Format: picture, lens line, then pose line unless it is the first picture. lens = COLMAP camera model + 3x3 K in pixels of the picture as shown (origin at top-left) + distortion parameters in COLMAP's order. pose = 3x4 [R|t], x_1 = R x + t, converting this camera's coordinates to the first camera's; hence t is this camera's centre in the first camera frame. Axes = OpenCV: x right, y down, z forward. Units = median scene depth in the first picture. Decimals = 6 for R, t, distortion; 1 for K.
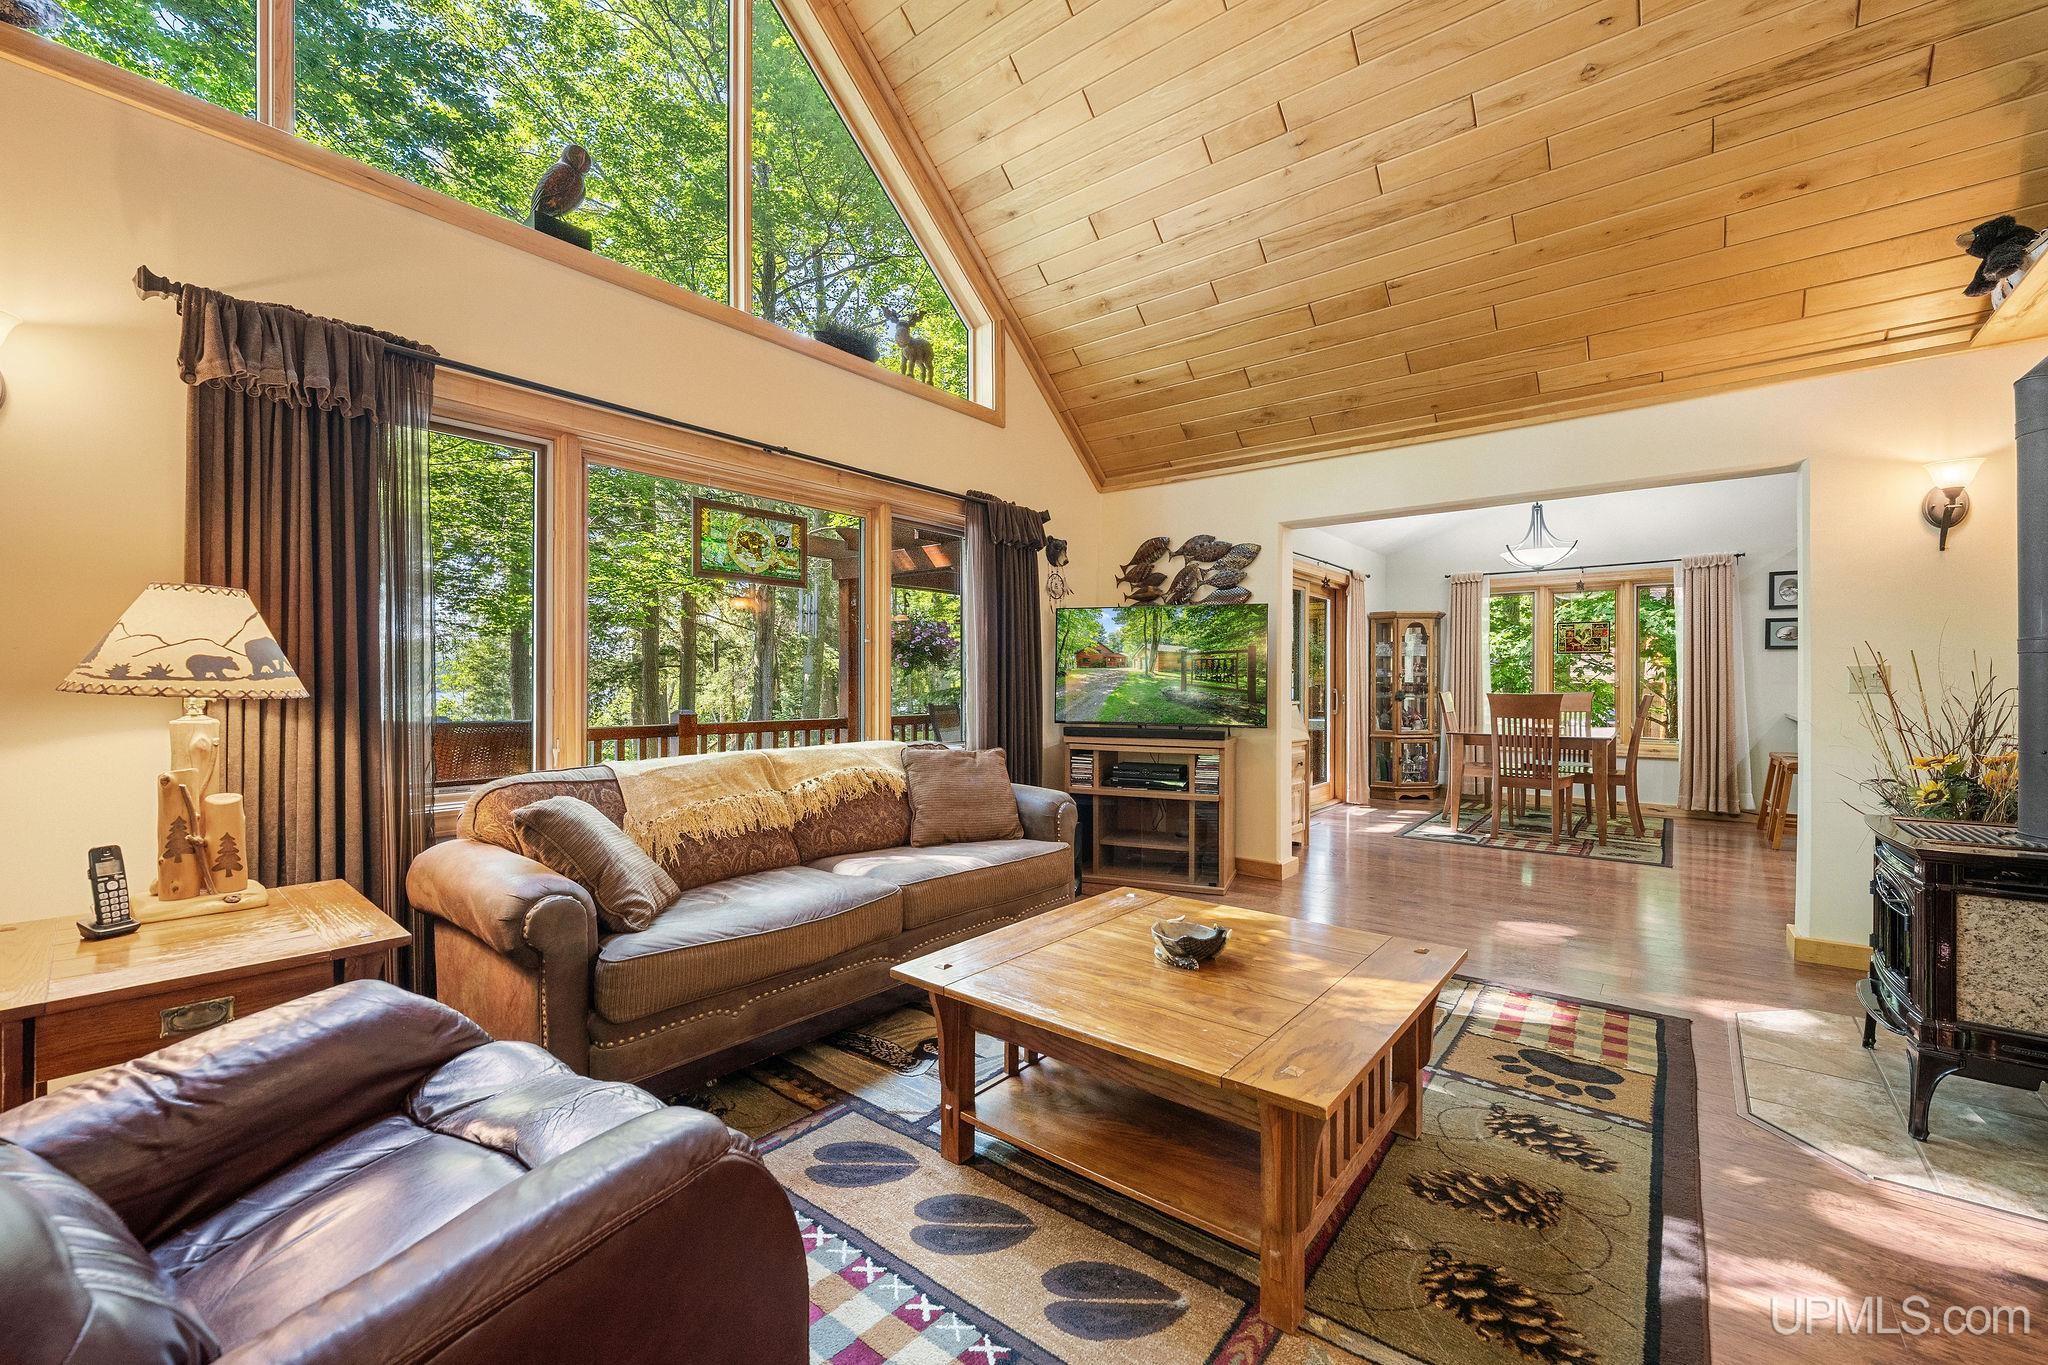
lens RADIAL K [[831.0, 0, 1017.7], [0, 831.0, 680.5], [0, 0, 1]] dist [0.000578, 0.000001]
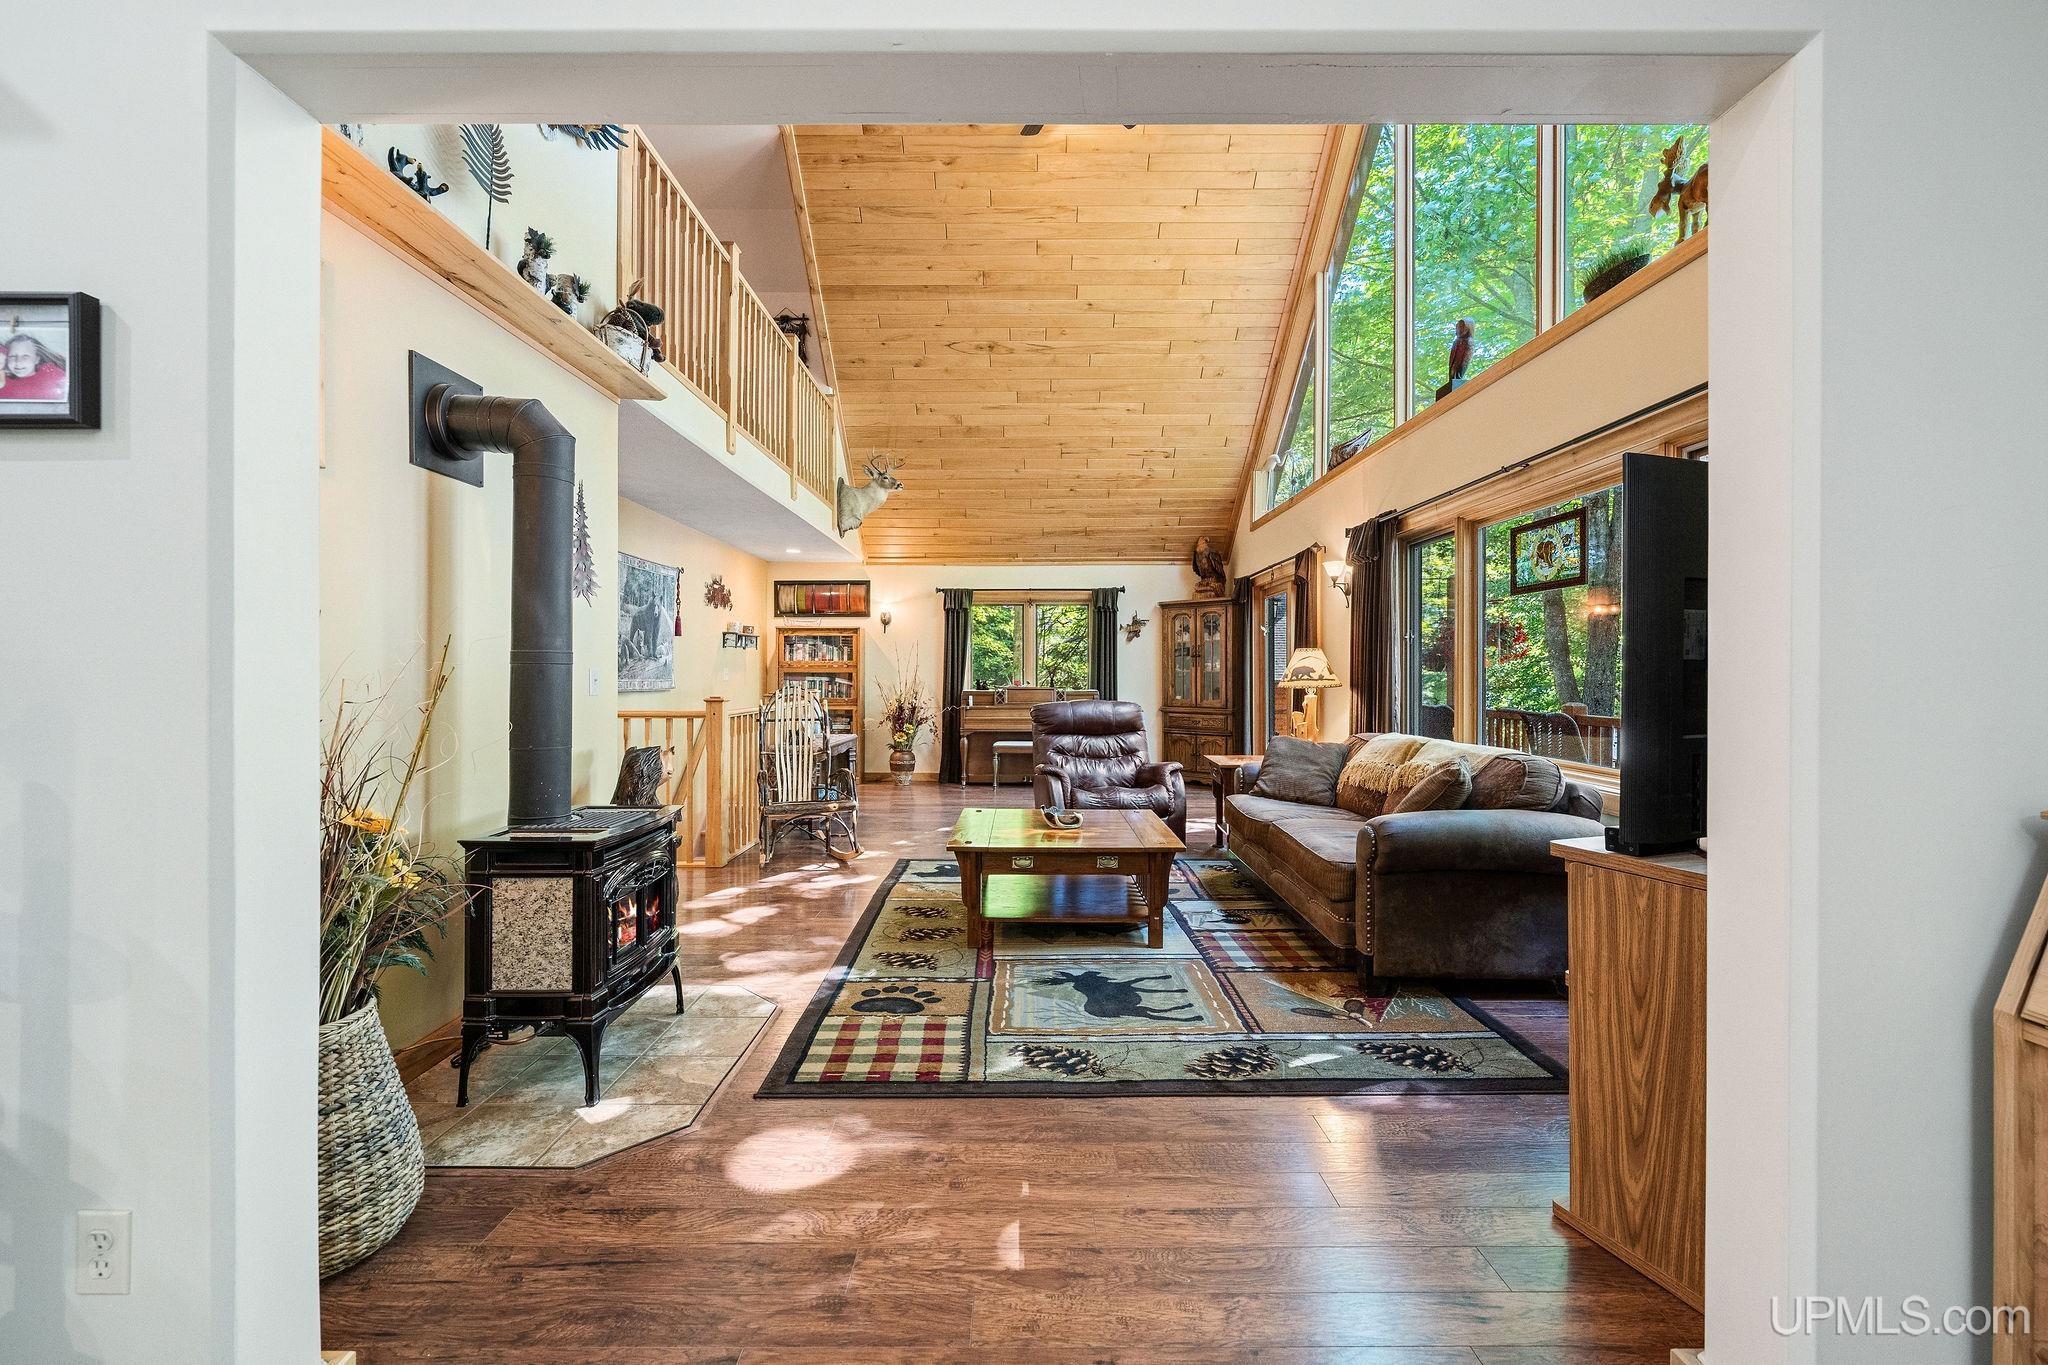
lens RADIAL K [[846.6, 0, 1024.1], [0, 846.6, 672.0], [0, 0, 1]] dist [0.003023, 0.000113]
pose [[-0.769503, 0.000380, -0.638644, 1.338397], [0.004020, 0.999983, -0.004249, -0.017310], [0.638631, -0.005837, -0.769491, 2.142851]]
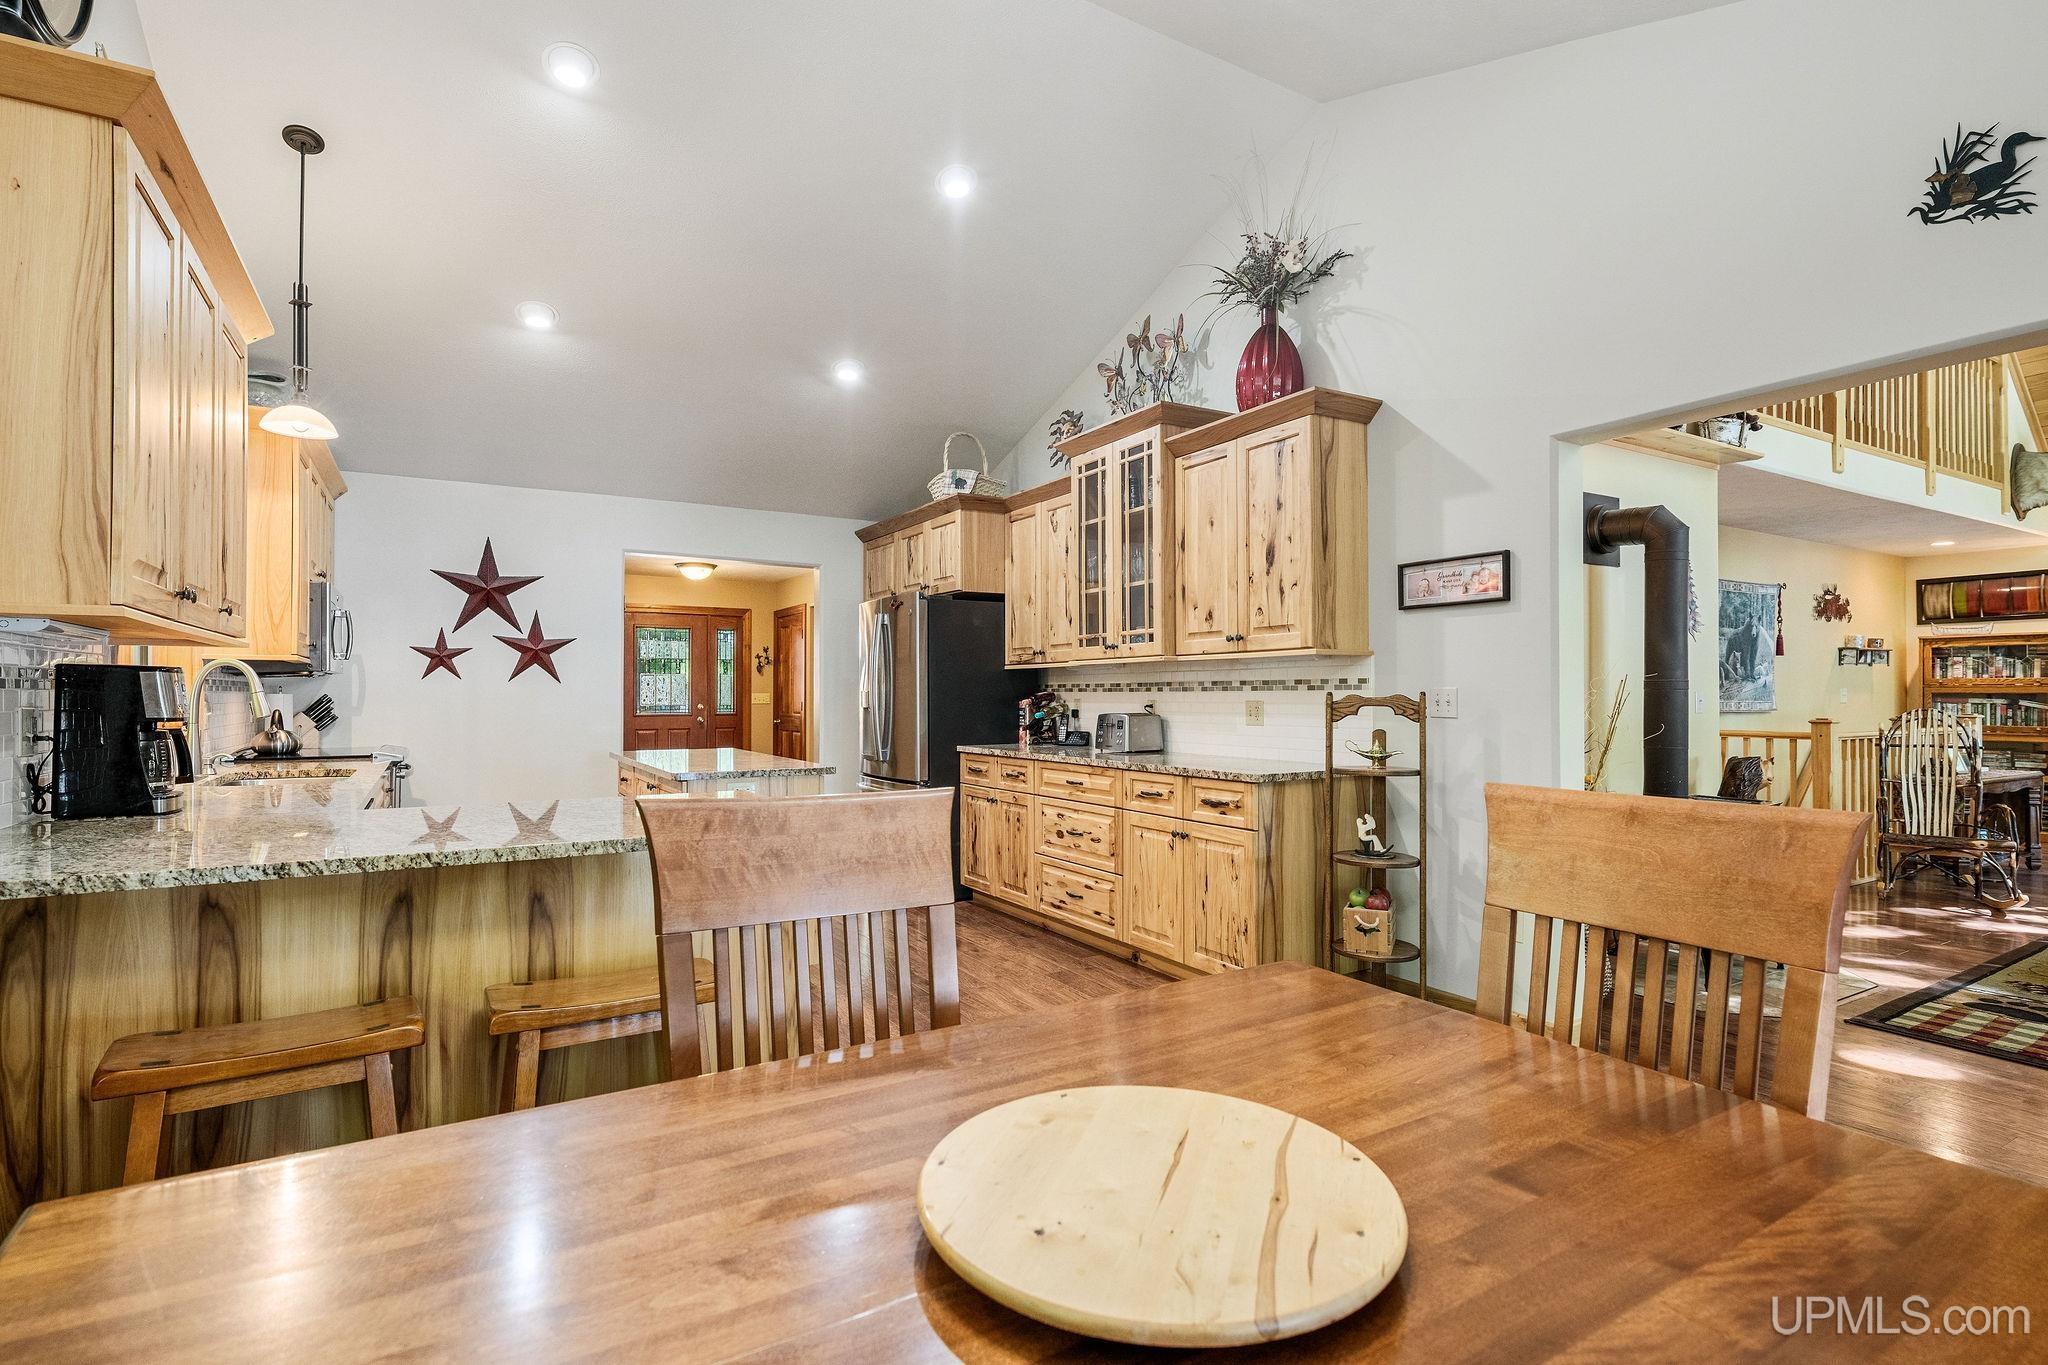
lens RADIAL K [[997.7, 0, 1034.9], [0, 997.7, 684.7], [0, 0, 1]] dist [-0.002607, 0.000363]
pose [[-0.942493, 0.005391, 0.334182, 1.603338], [0.000777, 0.999903, -0.013937, -0.018140], [-0.334224, -0.012875, -0.942406, 3.029841]]
